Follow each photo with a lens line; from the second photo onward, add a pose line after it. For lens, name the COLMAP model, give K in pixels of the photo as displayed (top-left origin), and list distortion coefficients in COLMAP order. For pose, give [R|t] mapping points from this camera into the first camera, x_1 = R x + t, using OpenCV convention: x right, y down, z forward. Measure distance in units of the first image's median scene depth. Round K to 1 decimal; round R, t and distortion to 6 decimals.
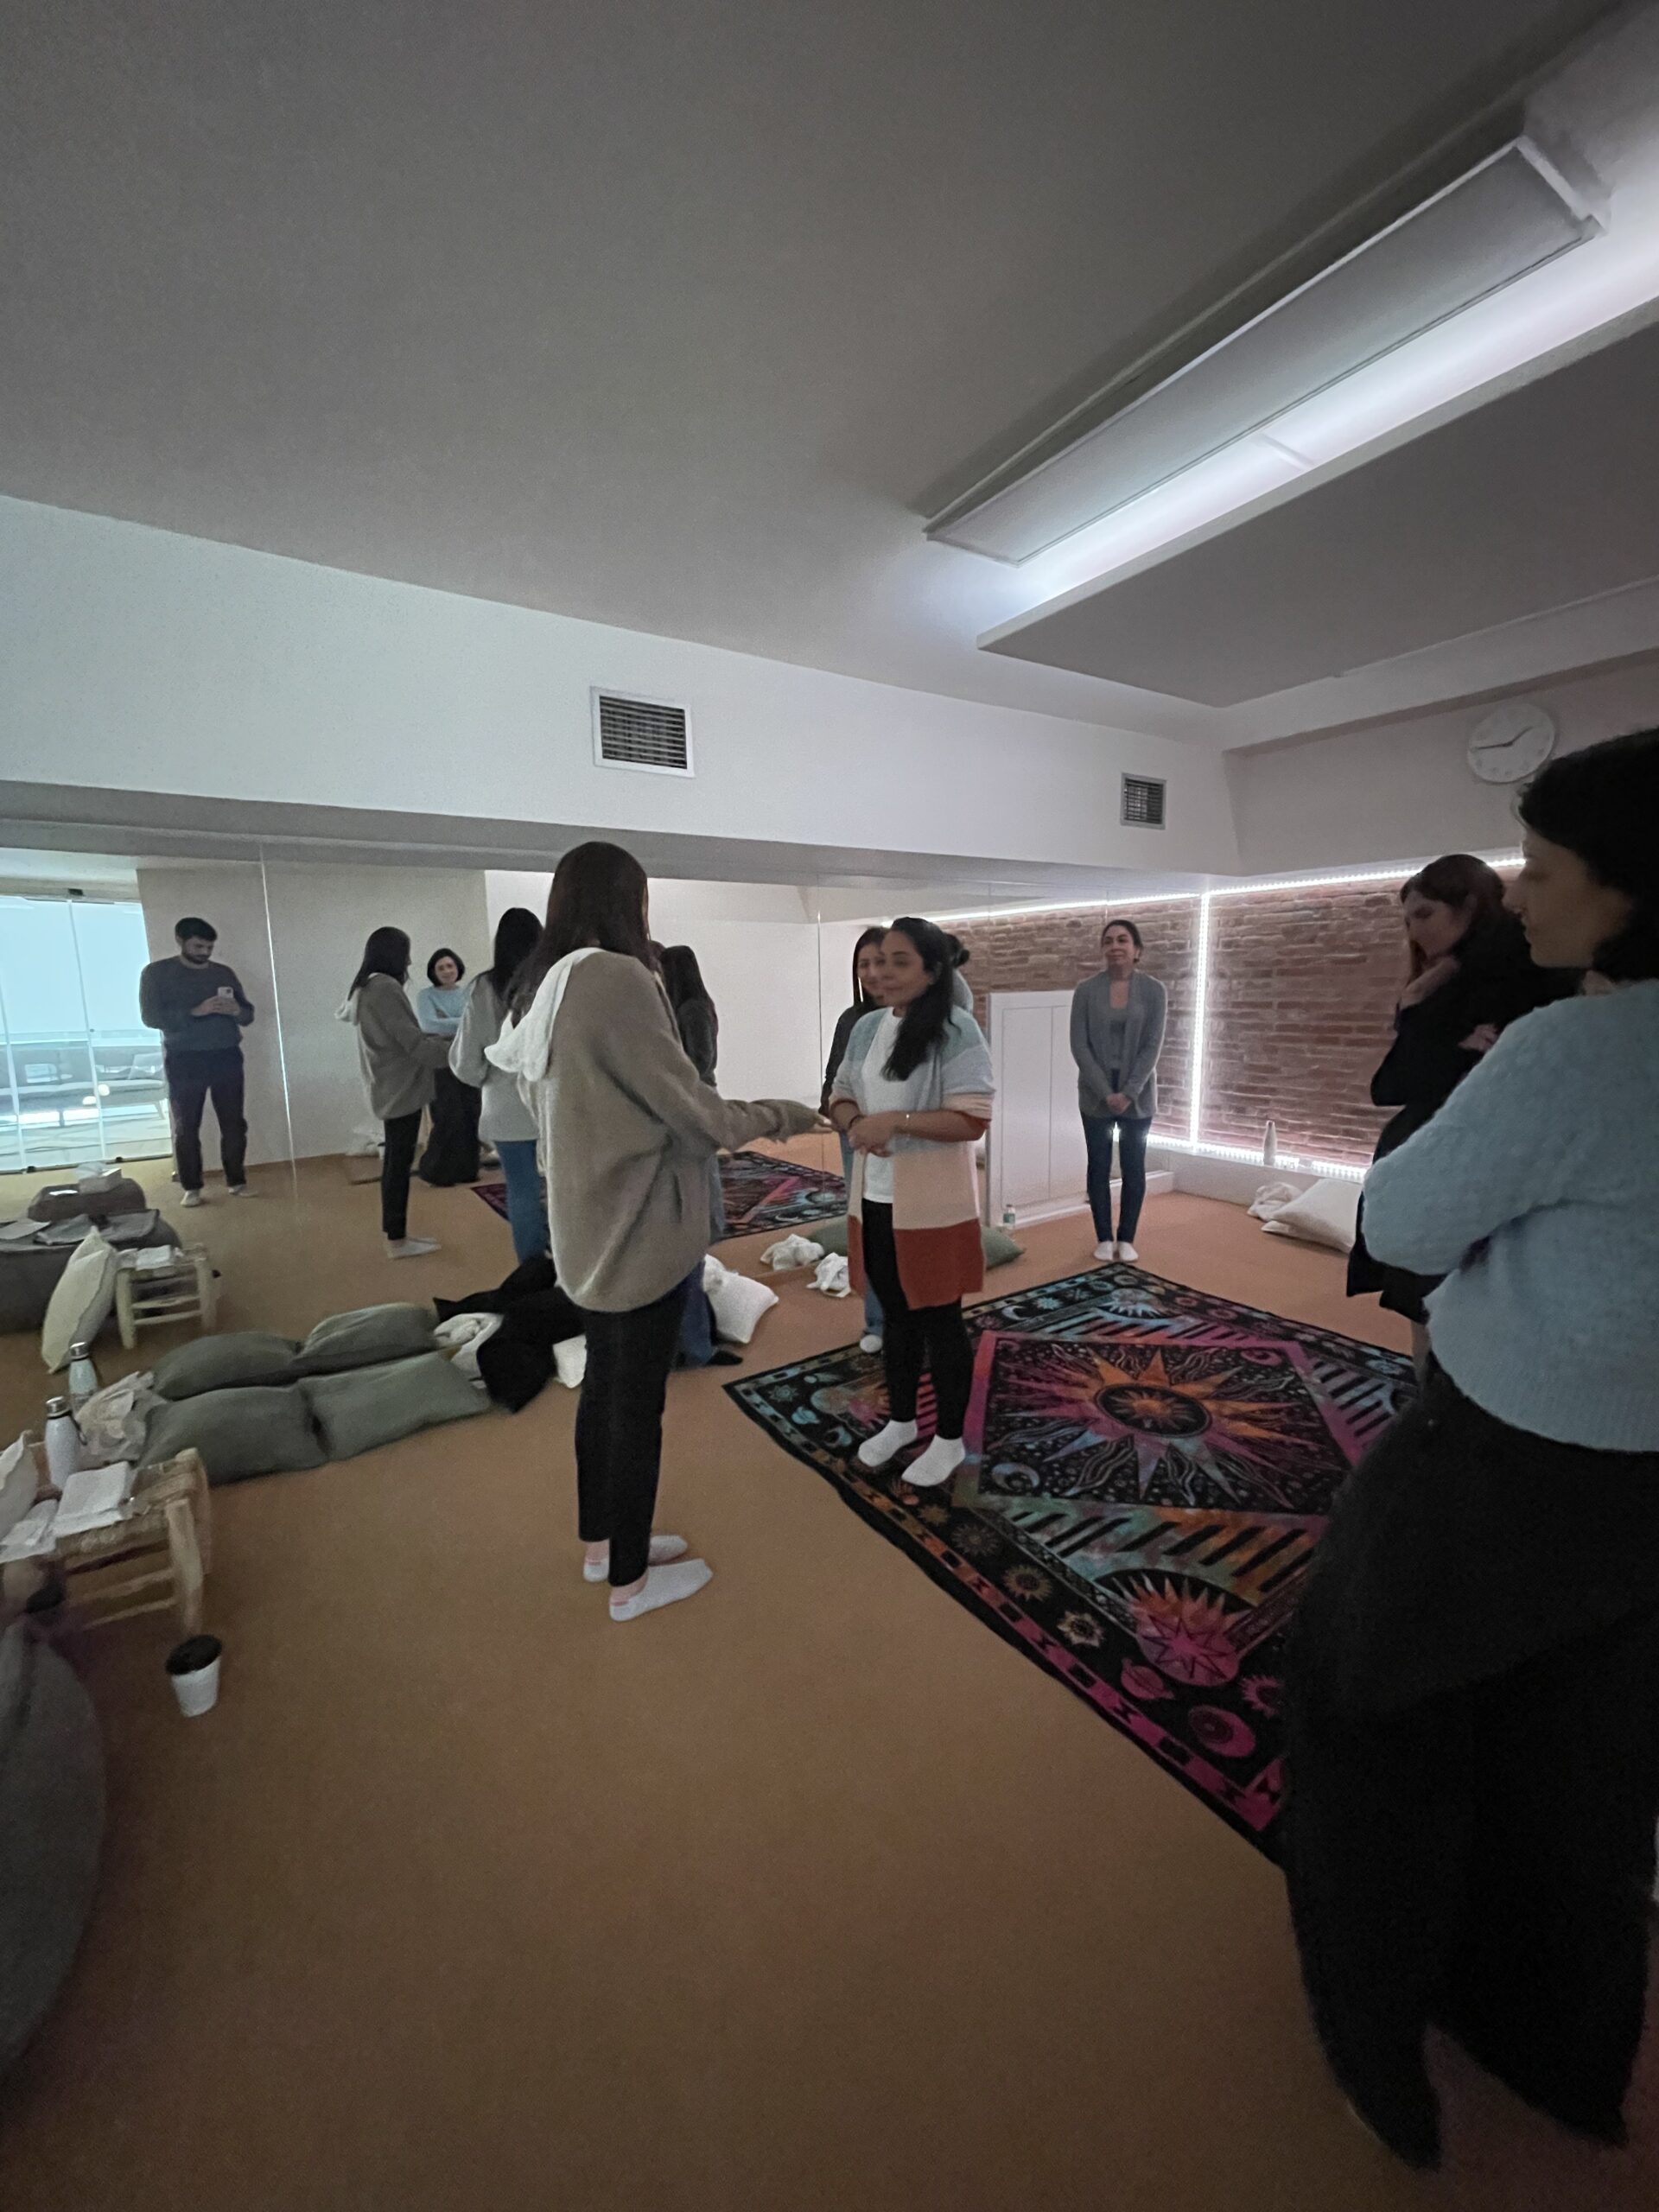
lens RADIAL K [[889.4, 0, 821.7], [0, 889.4, 1104.6], [0, 0, 1]] dist [-0.007782, -0.000010]
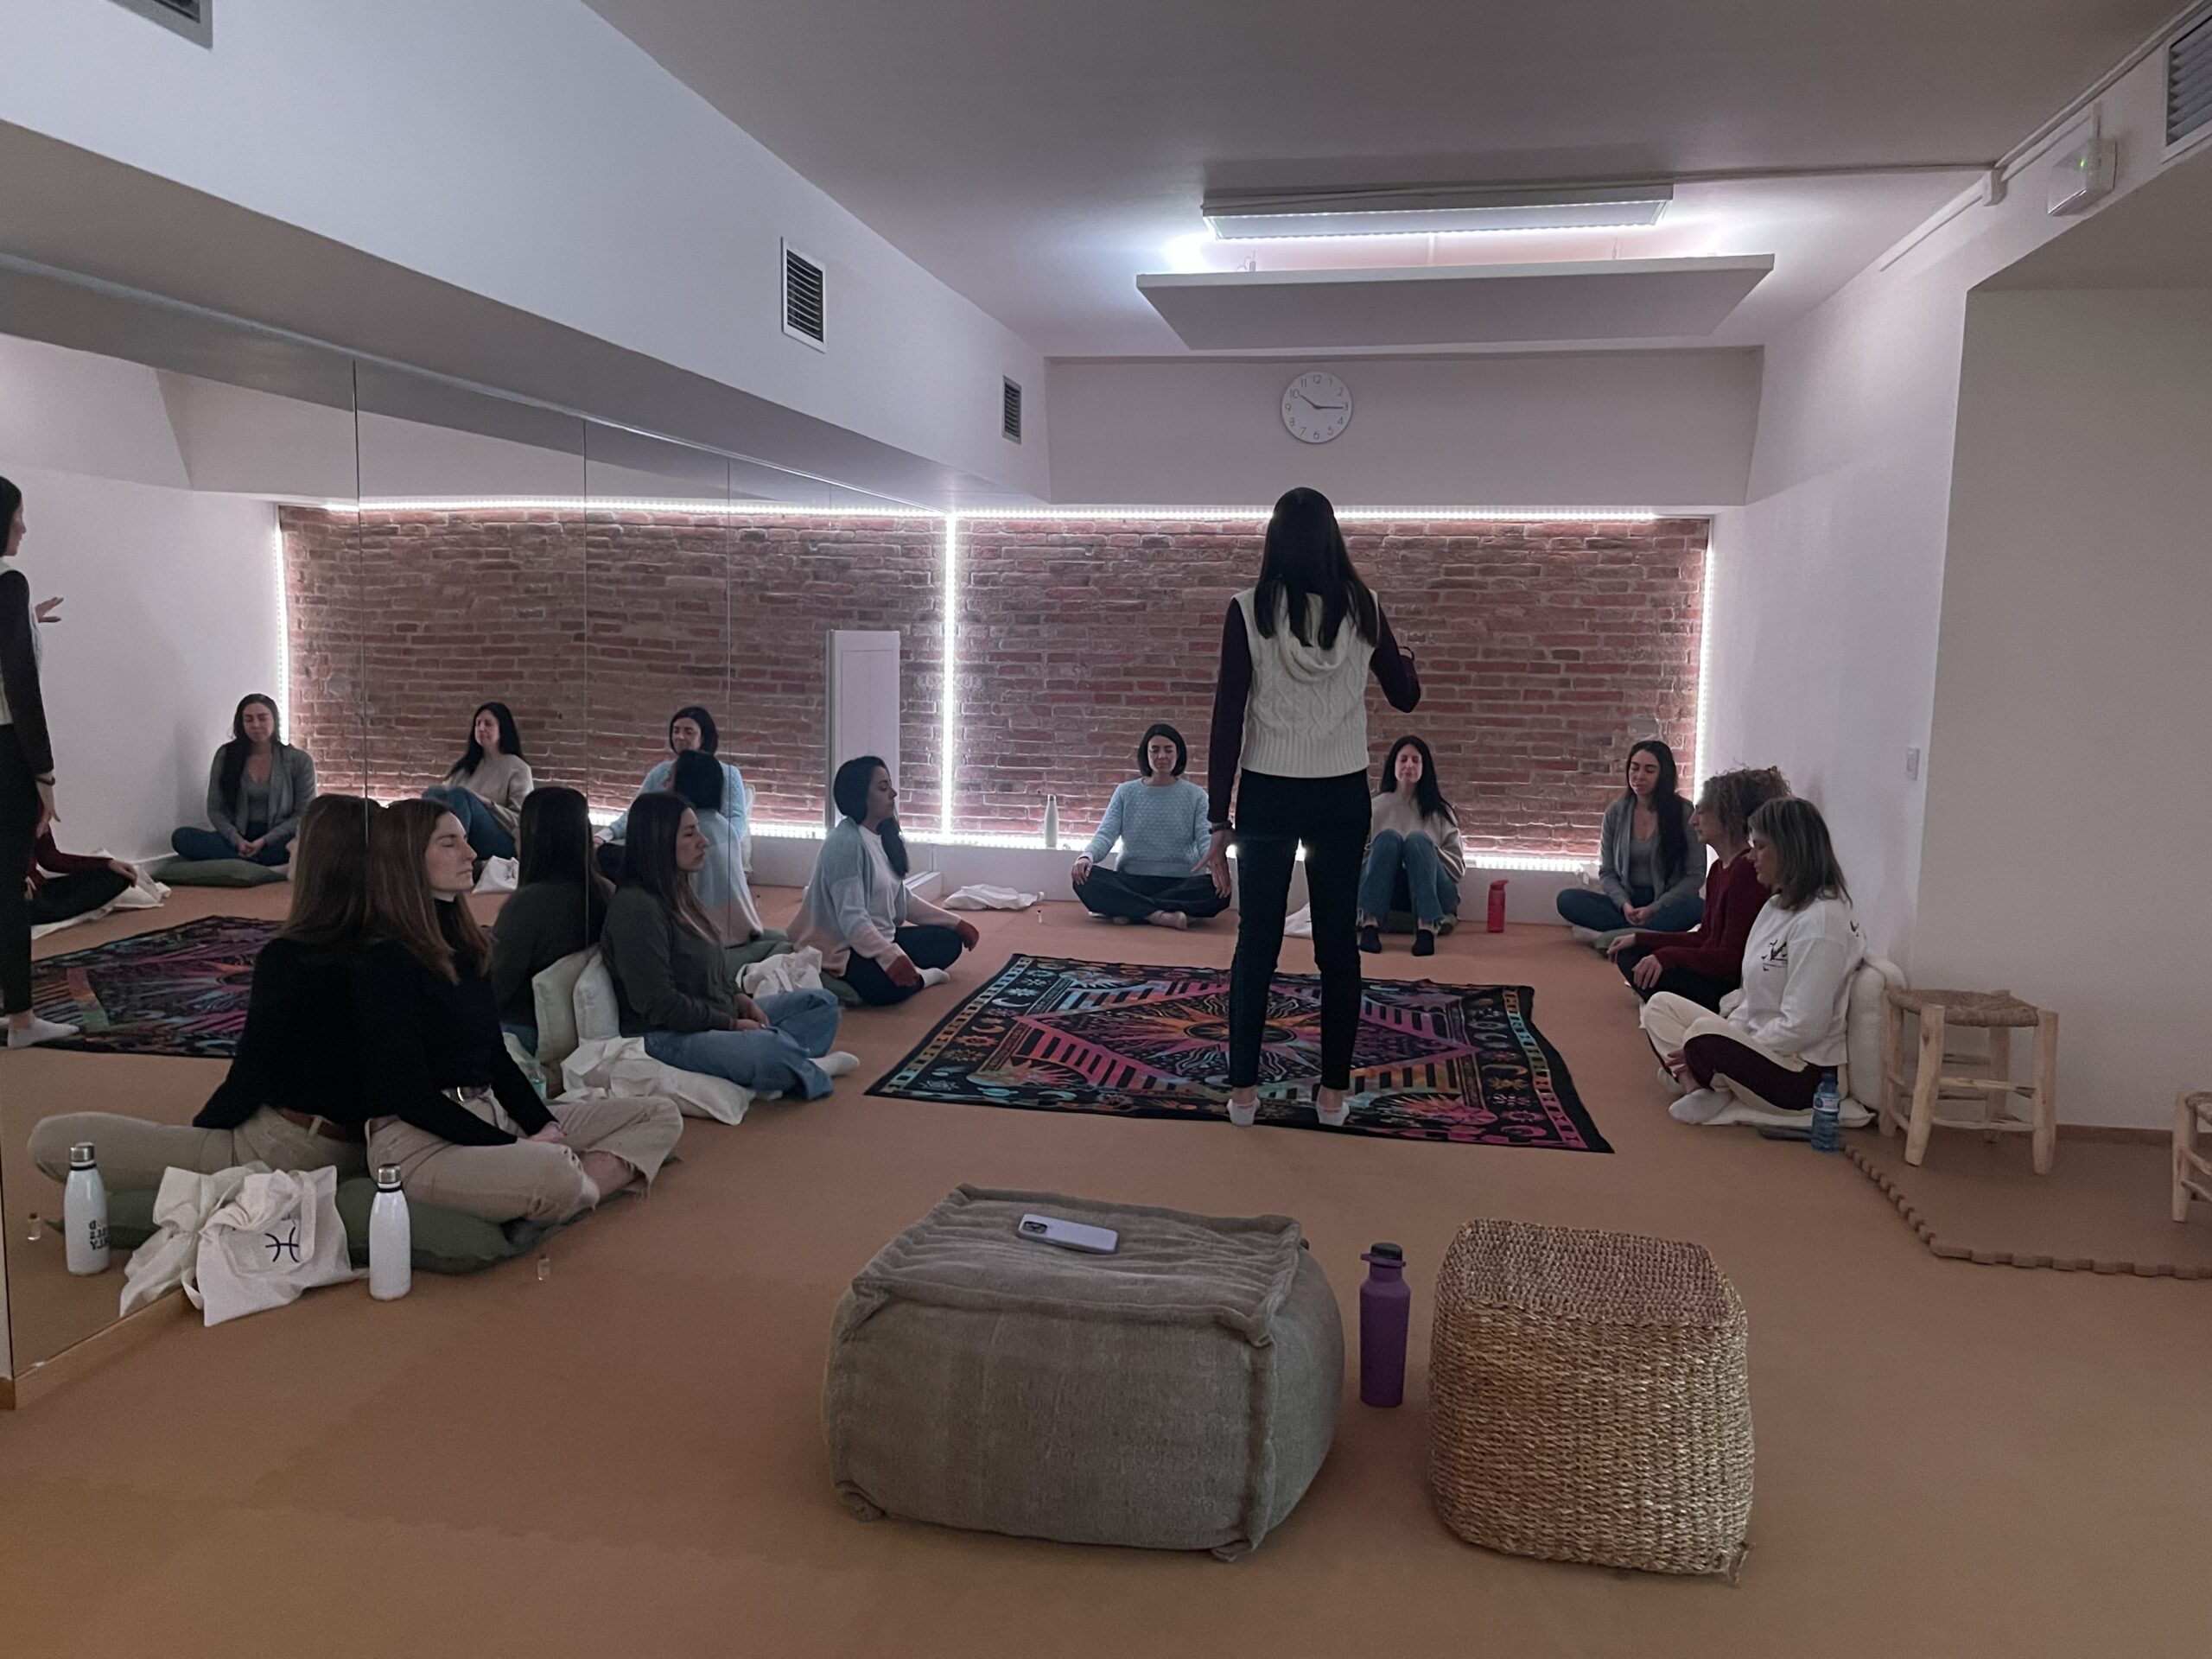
lens RADIAL K [[1782.5, 0, 1088.5], [0, 1782.5, 832.2], [0, 0, 1]] dist [0.082656, -0.055324]
pose [[0.689391, -0.048814, 0.722742, -0.969759], [0.069098, 0.997609, 0.001469, 0.073860], [-0.721086, 0.048927, 0.691116, -0.250916]]
